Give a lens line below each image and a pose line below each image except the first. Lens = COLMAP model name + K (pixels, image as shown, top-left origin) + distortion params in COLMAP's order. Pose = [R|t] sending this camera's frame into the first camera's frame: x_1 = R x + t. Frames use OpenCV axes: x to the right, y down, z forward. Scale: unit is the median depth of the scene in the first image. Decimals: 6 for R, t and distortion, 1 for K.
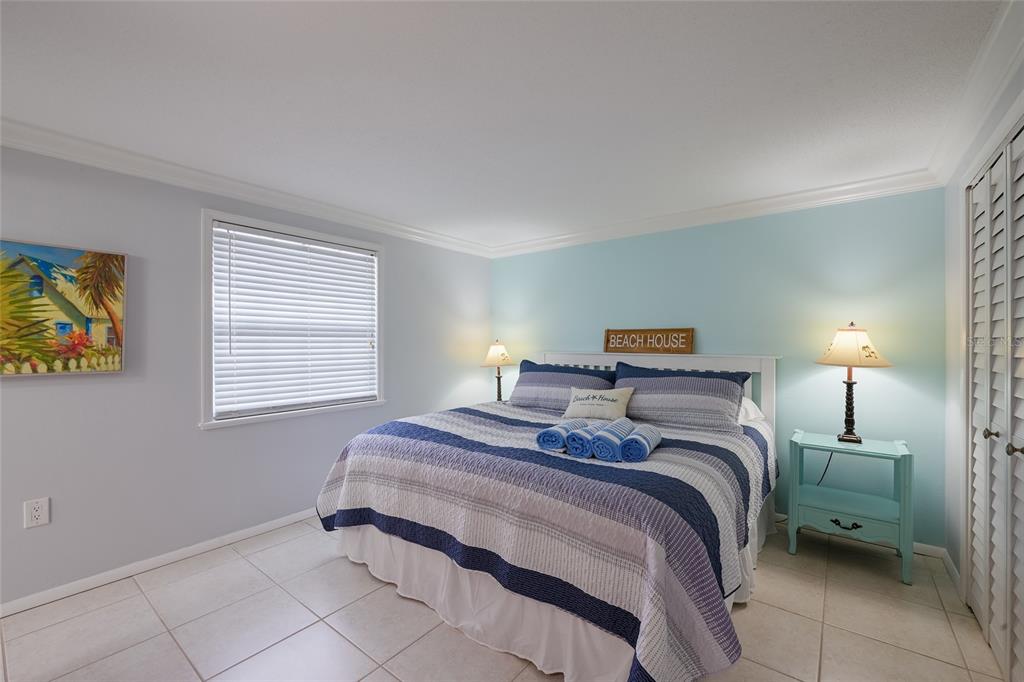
lens RADIAL K [[417.2, 0, 512.0], [0, 417.2, 341.0], [0, 0, 1]] dist [-0.000883, -0.000007]
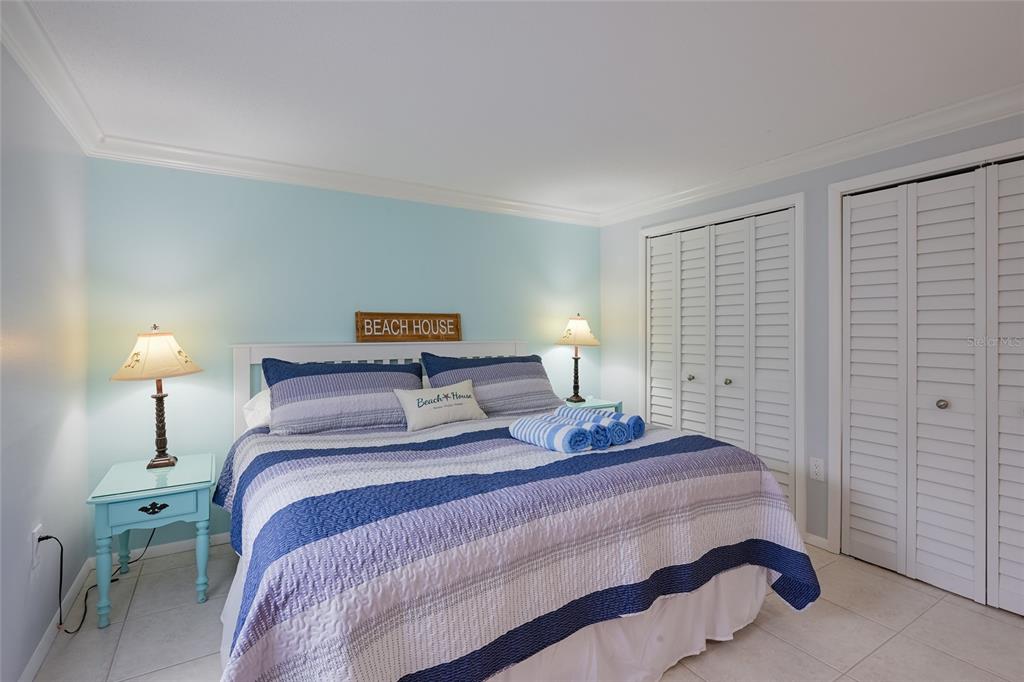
lens RADIAL K [[493.3, 0, 514.9], [0, 493.3, 329.3], [0, 0, 1]] dist [0.000406, 0.000074]
pose [[0.349398, -0.000698, 0.936974, -0.581810], [-0.000272, 1.000000, 0.000846, 0.003514], [-0.936975, -0.000550, 0.349397, 0.483632]]
